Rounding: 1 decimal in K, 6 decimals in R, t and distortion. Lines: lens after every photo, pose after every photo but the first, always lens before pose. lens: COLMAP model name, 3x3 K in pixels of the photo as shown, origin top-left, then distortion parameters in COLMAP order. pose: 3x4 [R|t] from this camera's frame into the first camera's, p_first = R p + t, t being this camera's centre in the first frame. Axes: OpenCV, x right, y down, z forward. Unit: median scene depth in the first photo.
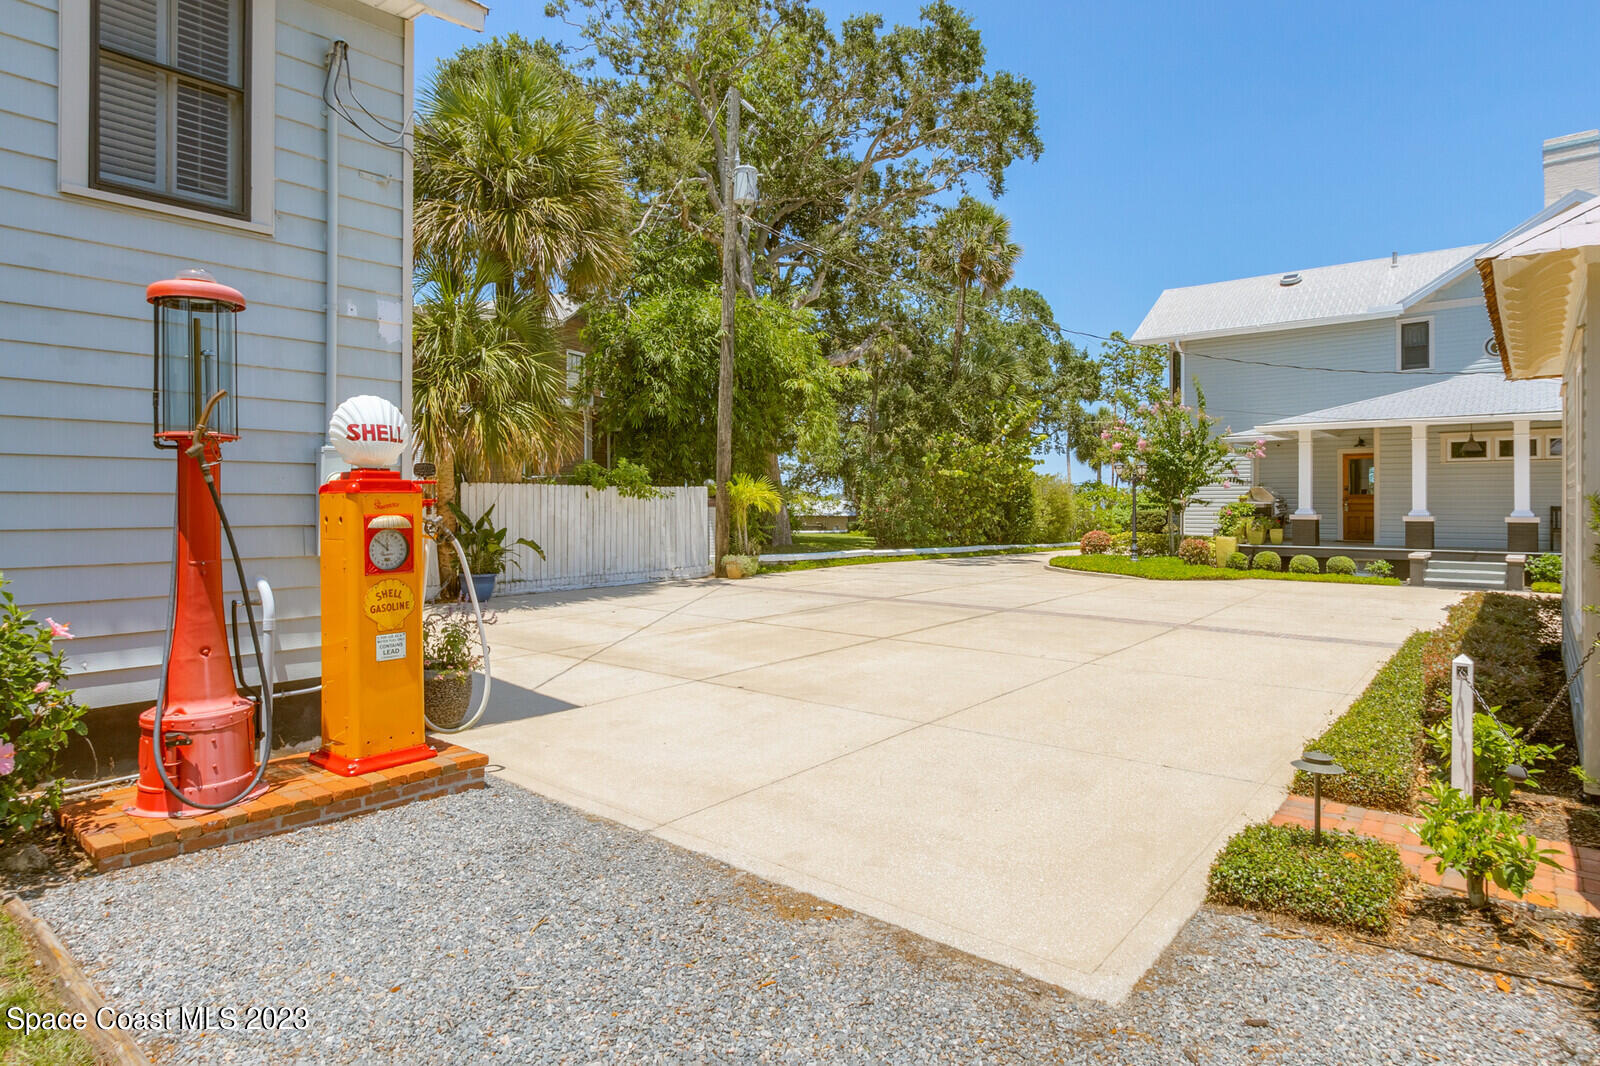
lens RADIAL K [[894.9, 0, 797.4], [0, 894.9, 522.3], [0, 0, 1]] dist [-0.000737, 0.000008]
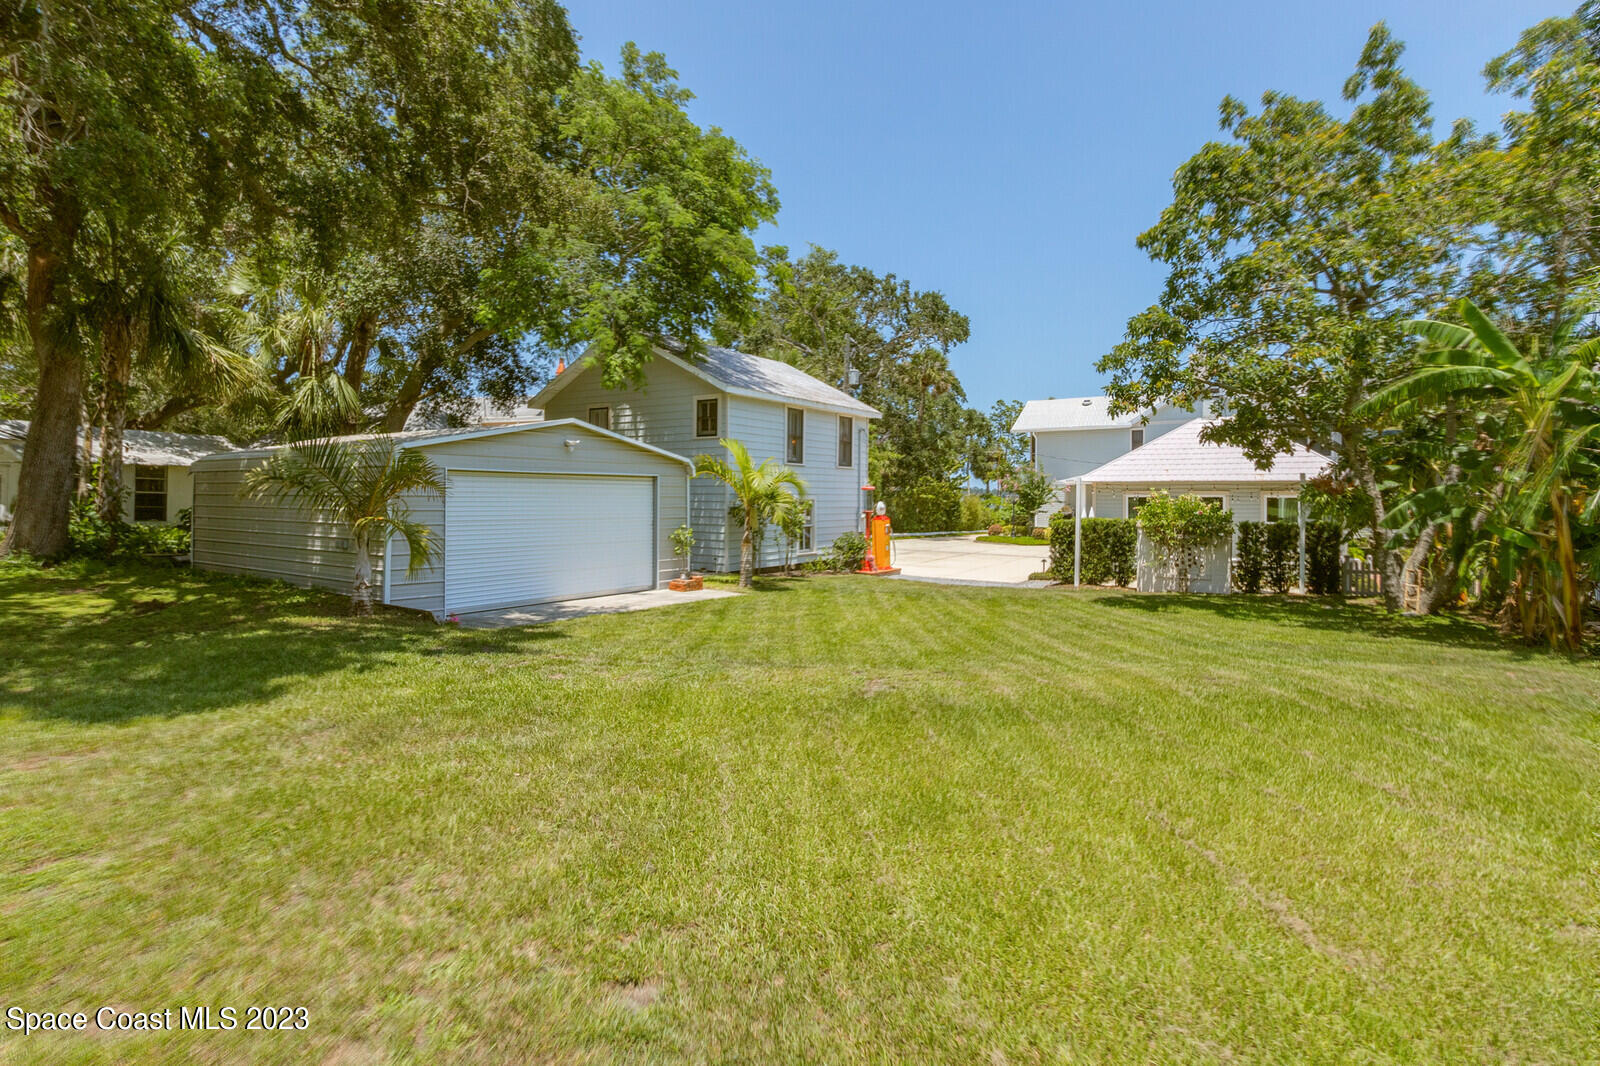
lens RADIAL K [[811.8, 0, 801.7], [0, 811.8, 526.0], [0, 0, 1]] dist [0.011691, -0.000261]
pose [[0.993721, 0.000249, 0.111889, -0.289205], [-0.001922, 0.999888, 0.014841, -0.012803], [-0.111872, -0.014963, 0.993610, -0.737573]]
